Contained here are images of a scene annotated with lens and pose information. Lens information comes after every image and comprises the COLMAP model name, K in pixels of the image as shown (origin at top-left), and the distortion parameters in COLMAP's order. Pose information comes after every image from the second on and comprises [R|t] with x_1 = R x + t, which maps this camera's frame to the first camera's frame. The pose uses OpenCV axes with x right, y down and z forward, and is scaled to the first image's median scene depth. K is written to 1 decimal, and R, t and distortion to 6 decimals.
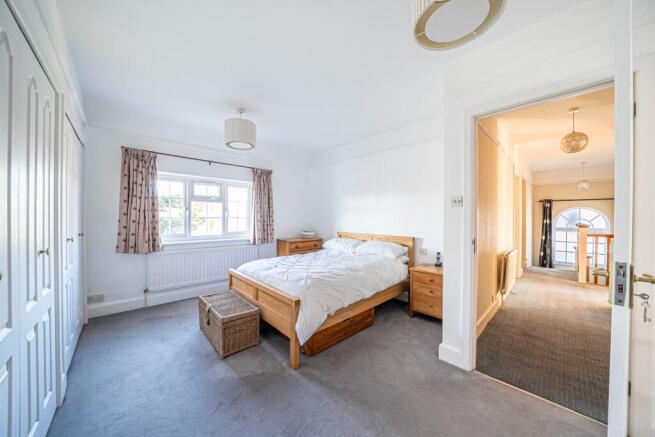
lens RADIAL K [[225.4, 0, 326.5], [0, 225.4, 220.5], [0, 0, 1]] dist [-0.020447, -0.000085]
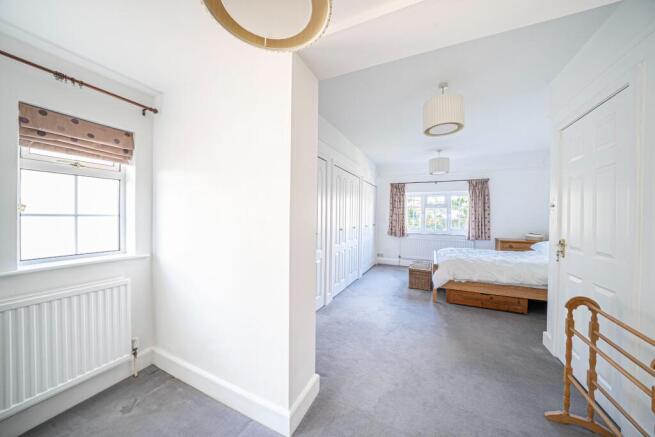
lens RADIAL K [[225.4, 0, 326.7], [0, 225.4, 217.5], [0, 0, 1]] dist [-0.020447, -0.000085]
pose [[0.374521, 0.005017, -0.927205, 0.726204], [-0.019508, 0.999807, -0.002470, -0.000862], [0.927013, 0.019013, 0.374546, -0.297525]]
